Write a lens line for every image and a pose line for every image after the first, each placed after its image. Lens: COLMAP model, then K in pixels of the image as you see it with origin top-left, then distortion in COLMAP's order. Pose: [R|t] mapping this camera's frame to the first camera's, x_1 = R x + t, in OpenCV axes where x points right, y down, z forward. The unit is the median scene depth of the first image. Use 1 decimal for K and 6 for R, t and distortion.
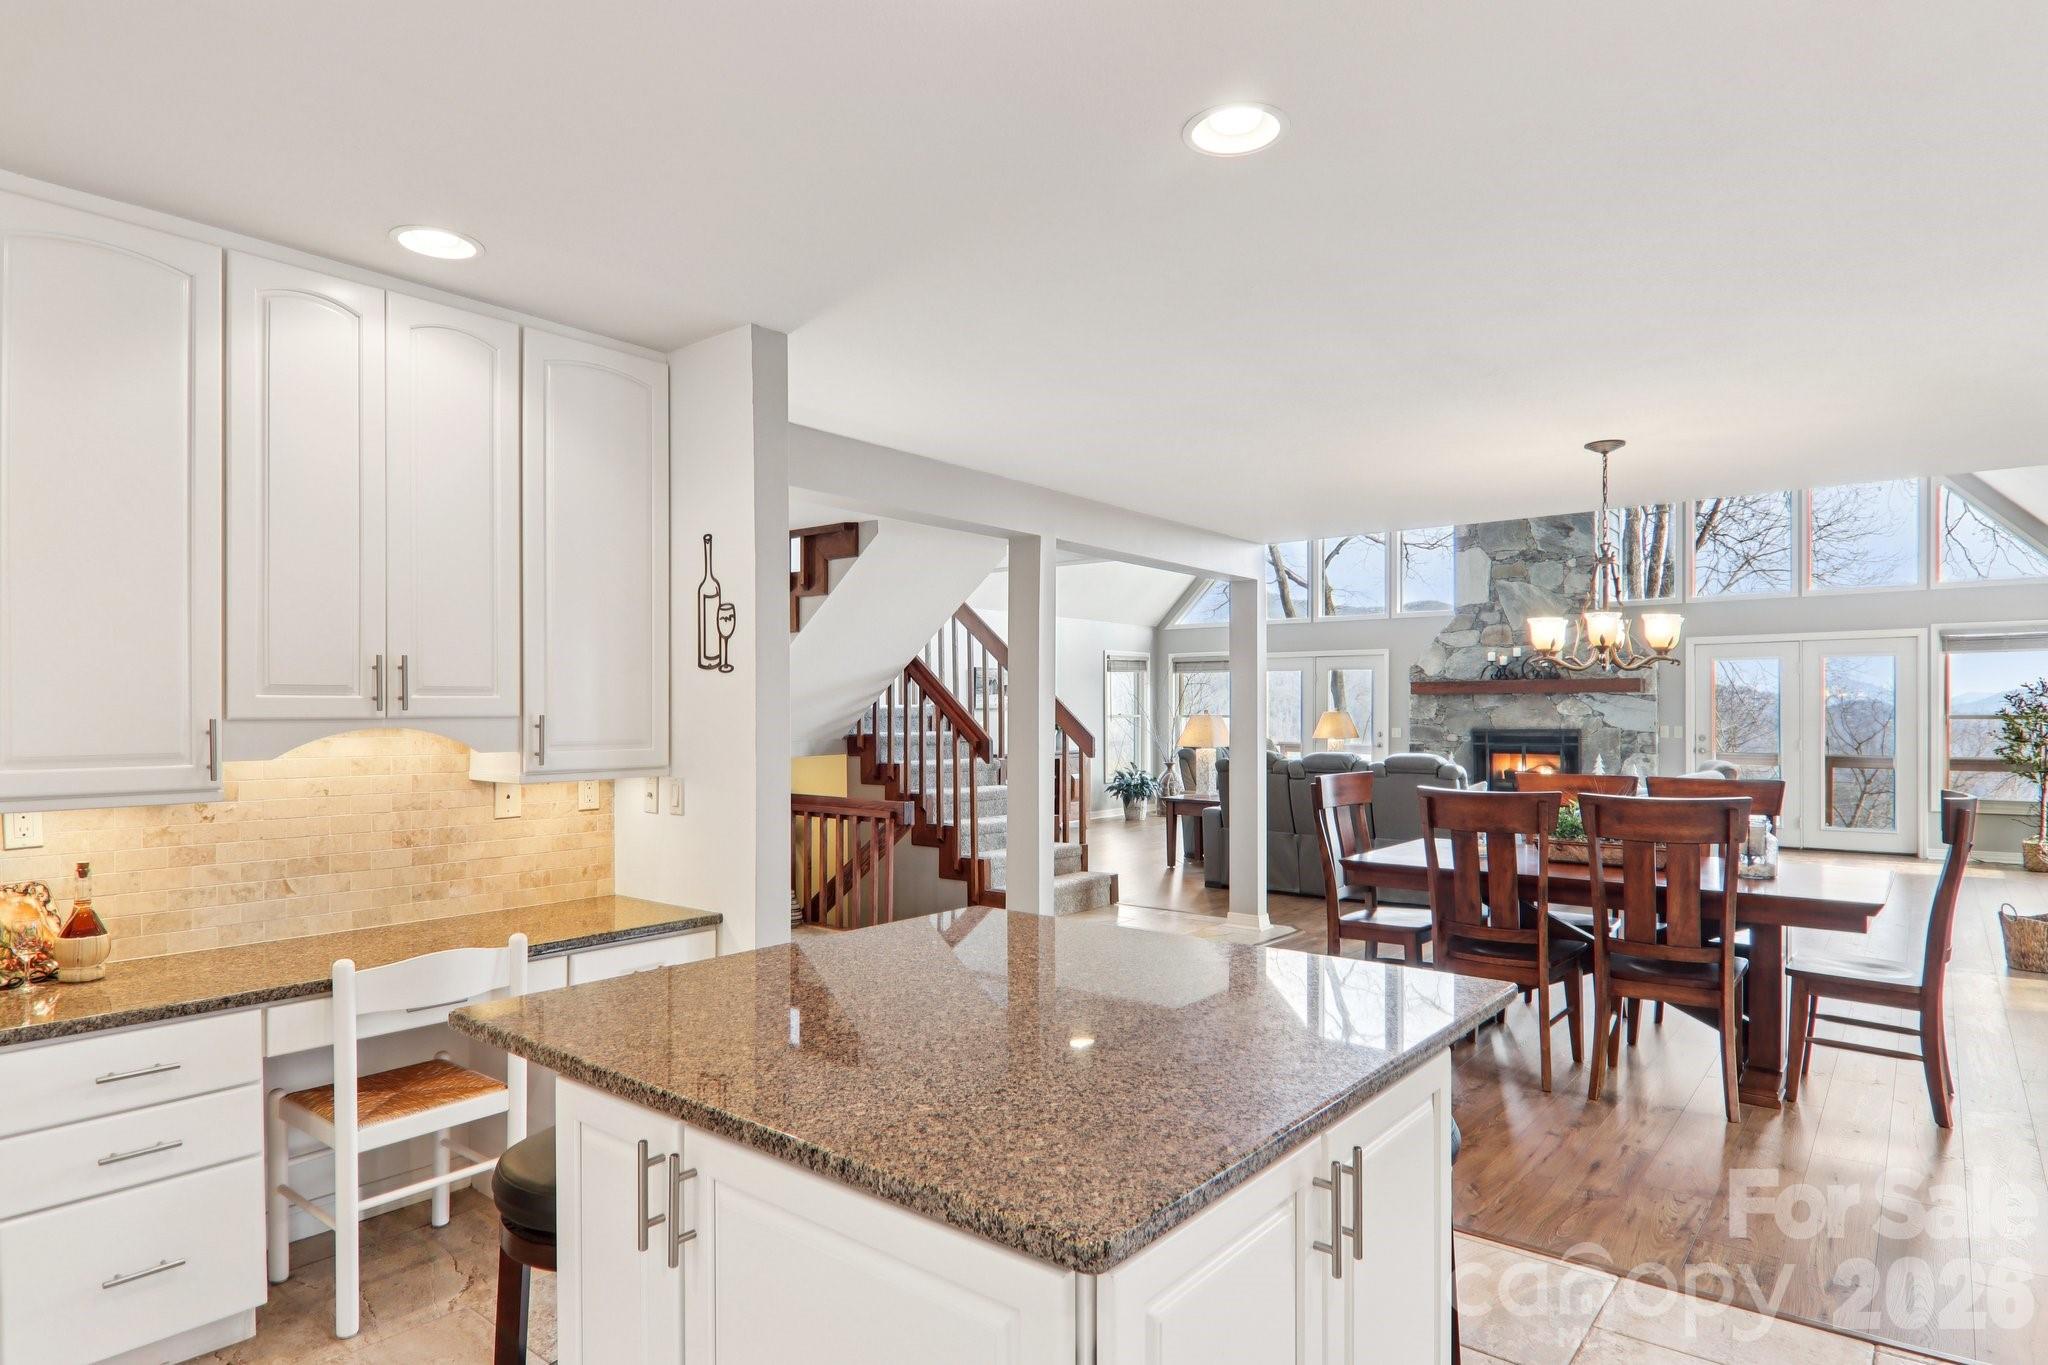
lens RADIAL K [[1144.0, 0, 1022.7], [0, 1144.0, 712.7], [0, 0, 1]] dist [0.004868, -0.019441]
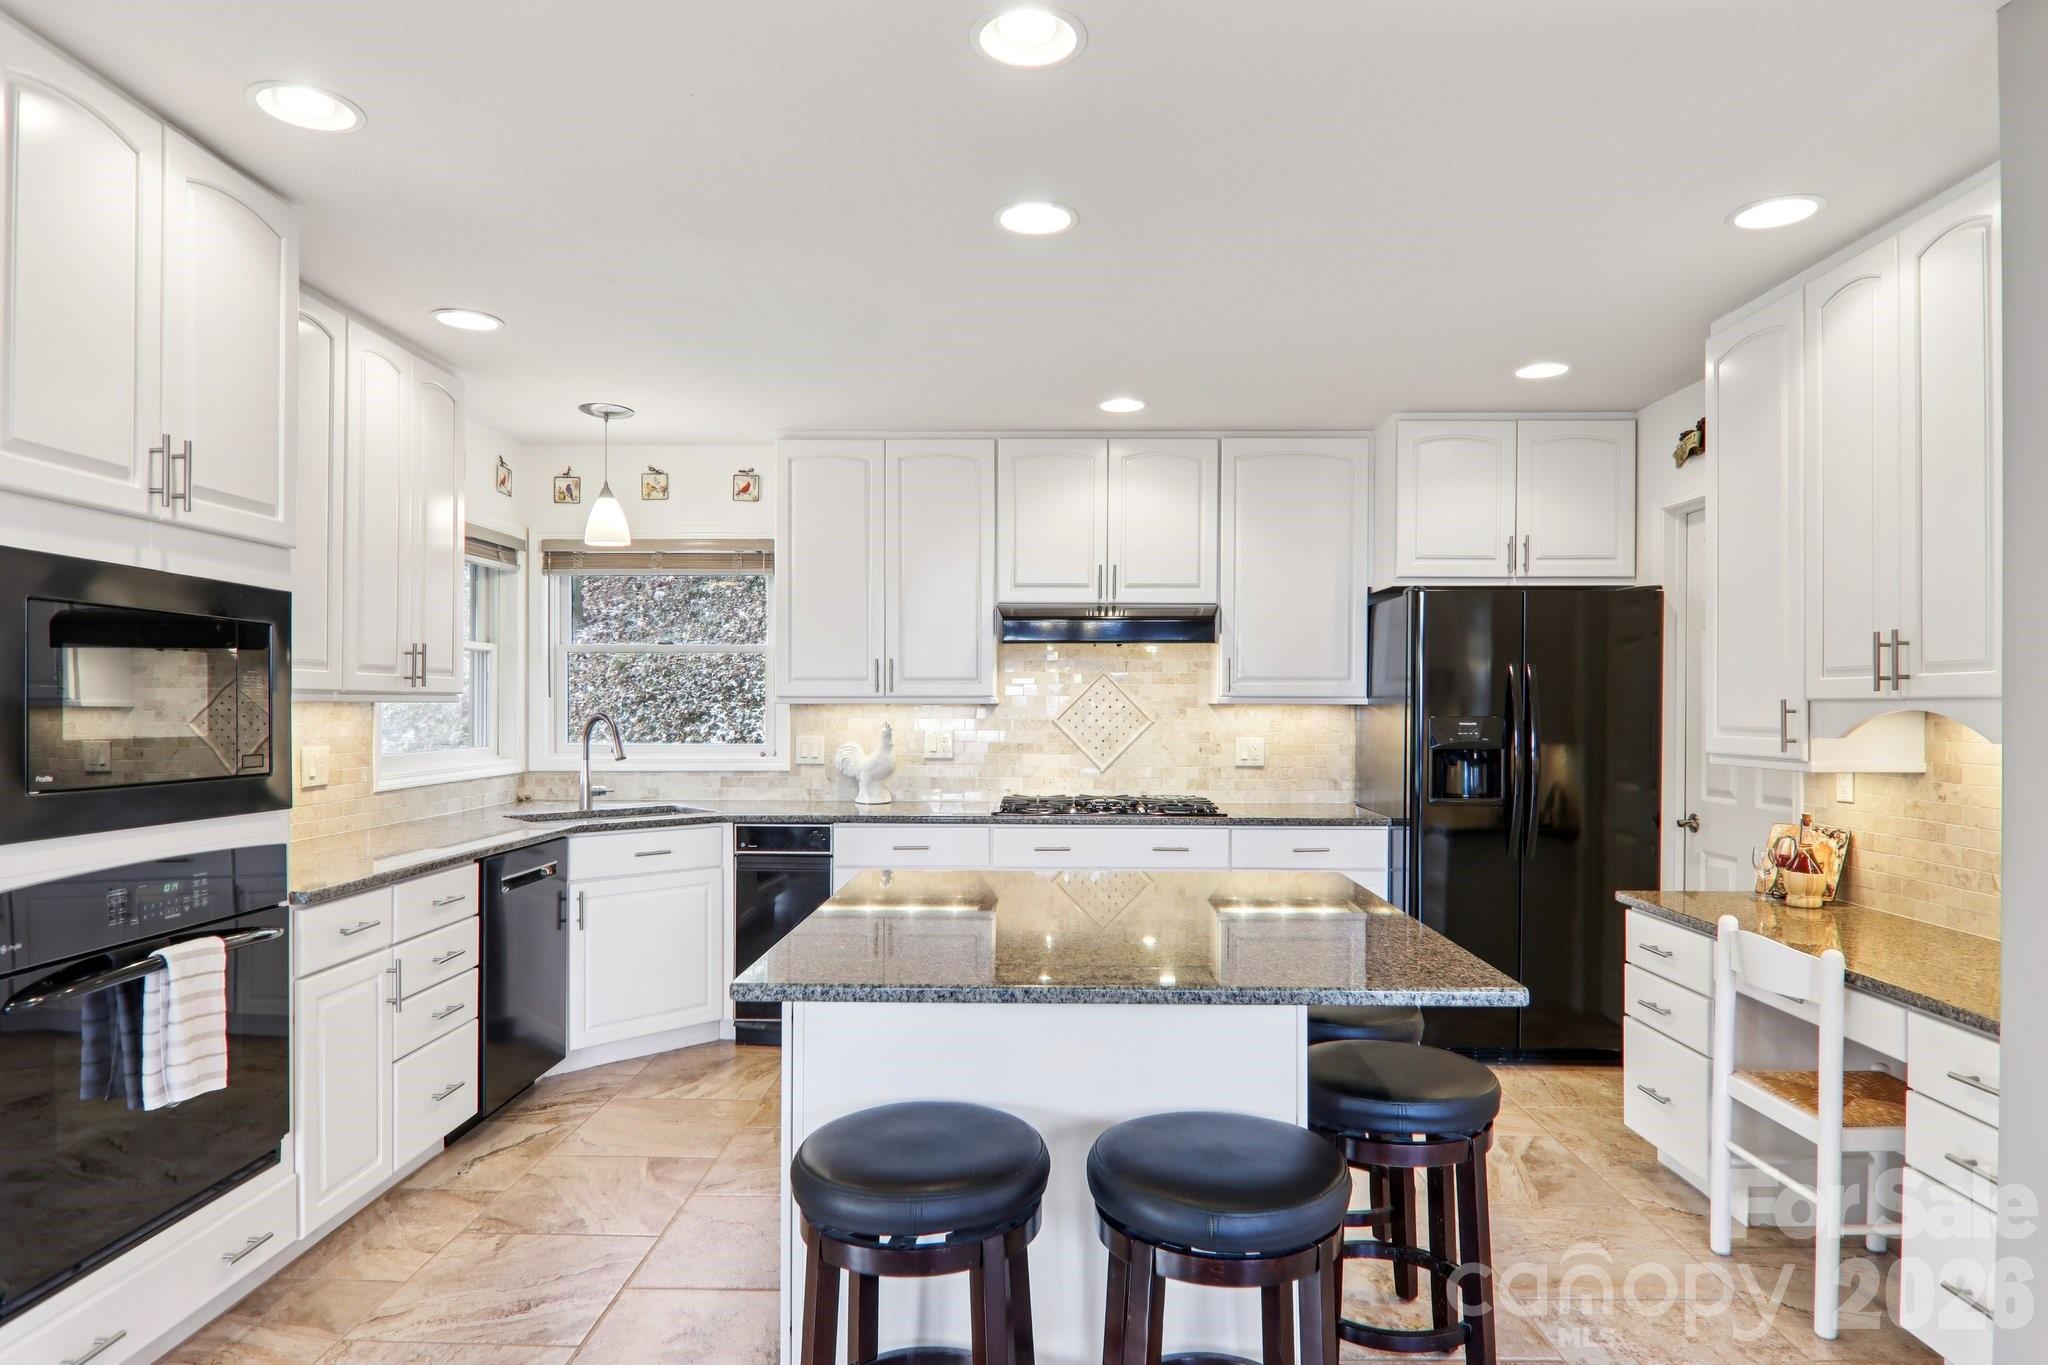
lens RADIAL K [[1144.0, 0, 1064.1], [0, 1144.0, 706.6], [0, 0, 1]] dist [0.004868, -0.019441]
pose [[-0.769547, 0.000338, -0.638591, 0.156696], [-0.003487, 0.999983, 0.004731, 0.002661], [0.638581, 0.005868, -0.769532, 0.372368]]
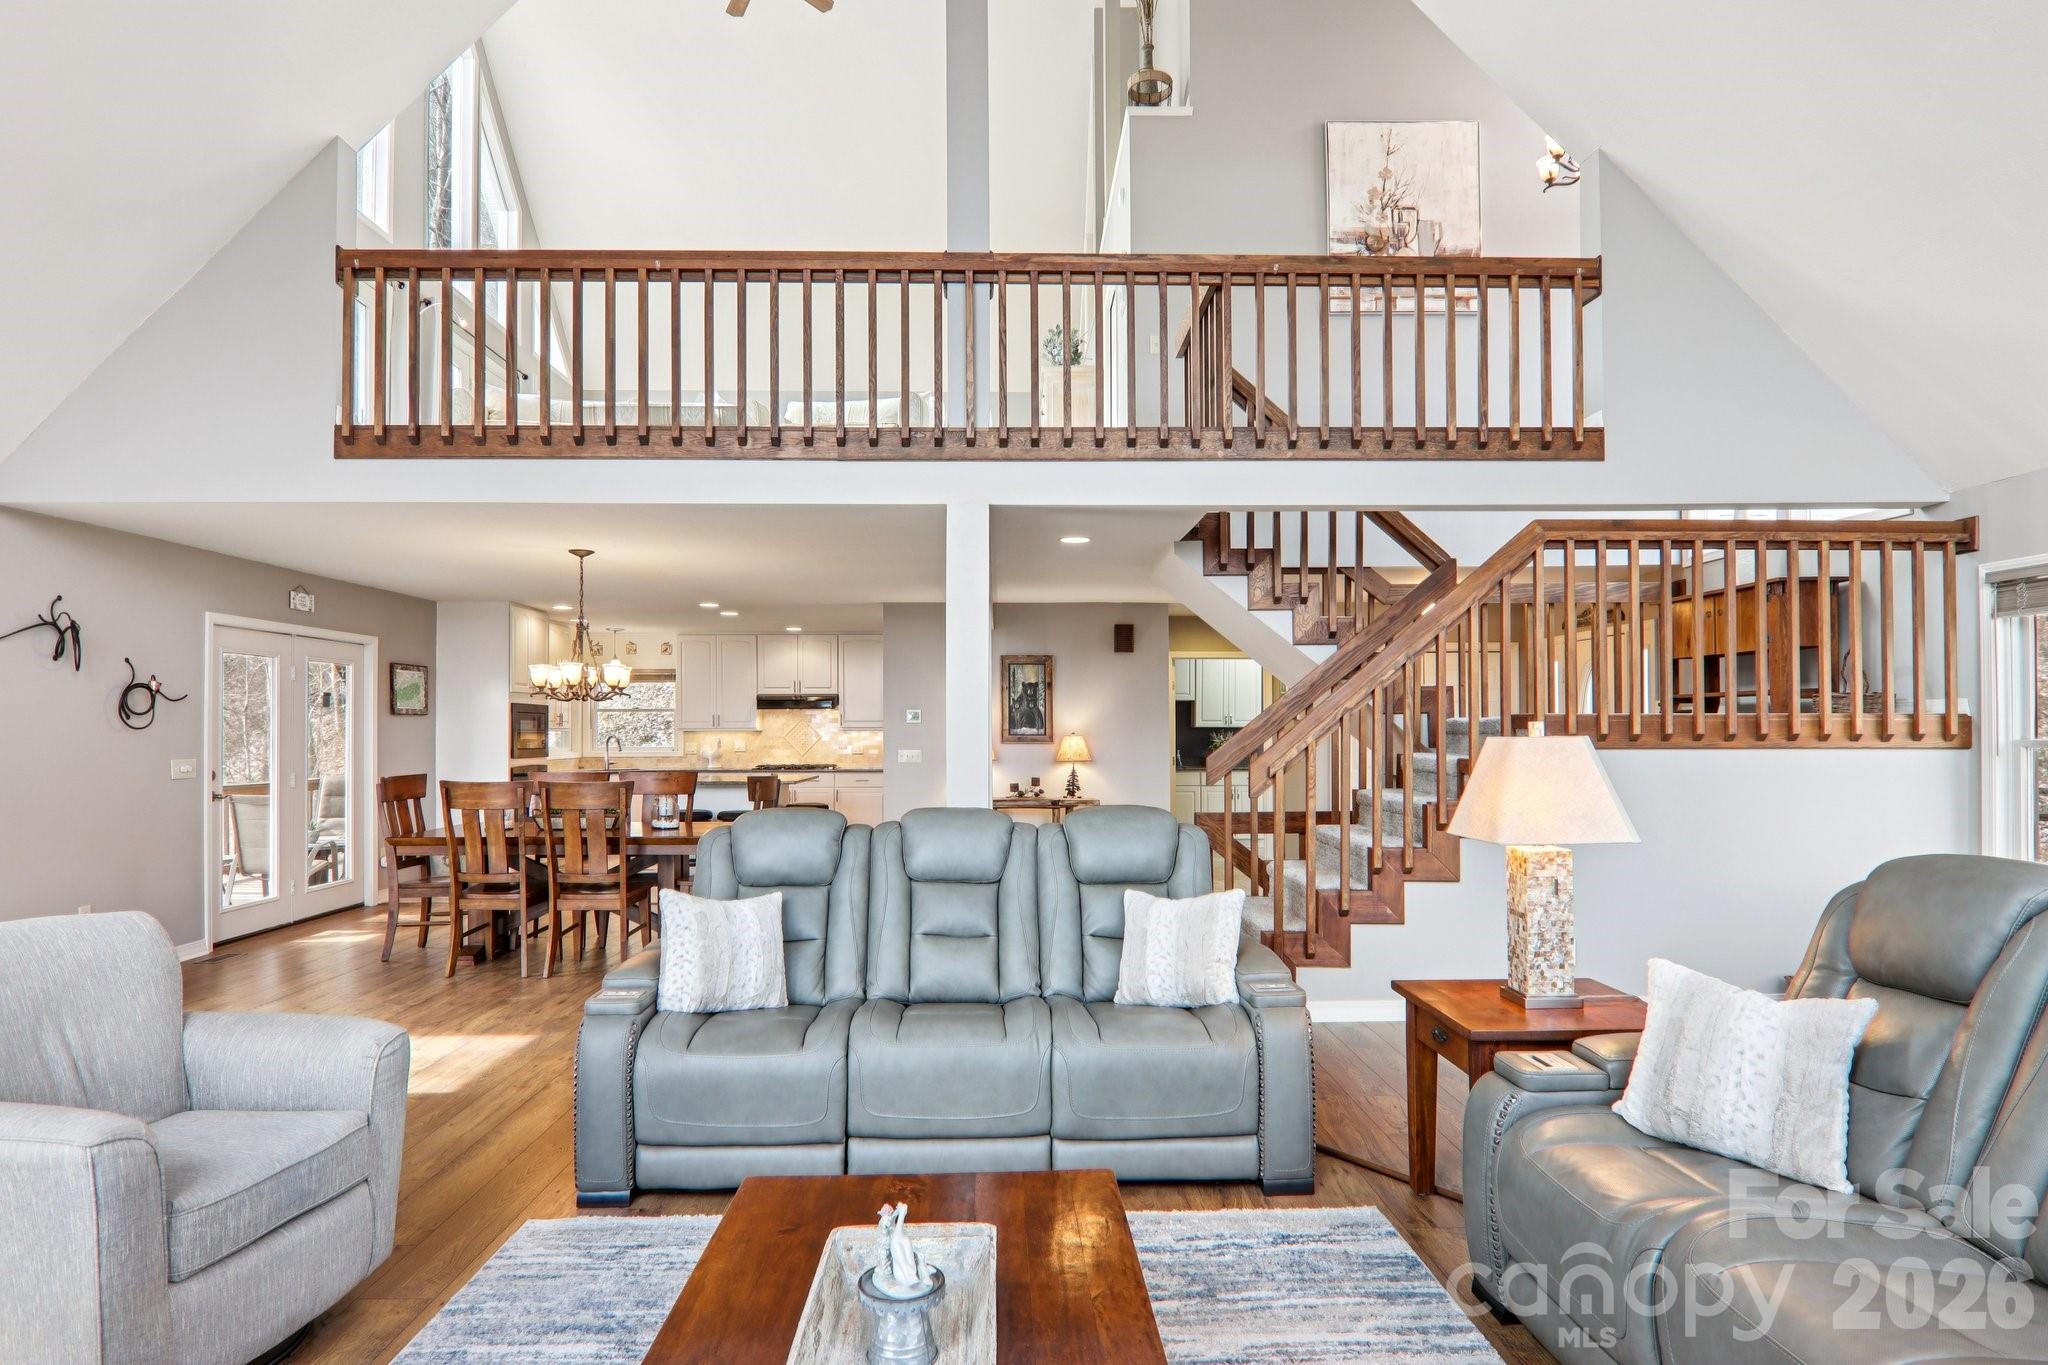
lens RADIAL K [[1144.0, 0, 1045.4], [0, 1144.0, 732.5], [0, 0, 1]] dist [0.004868, -0.019441]
pose [[-0.757611, 0.007661, -0.652661, 0.460039], [0.003289, 0.999963, 0.007920, -0.003083], [0.652698, 0.003854, -0.757608, 1.155748]]
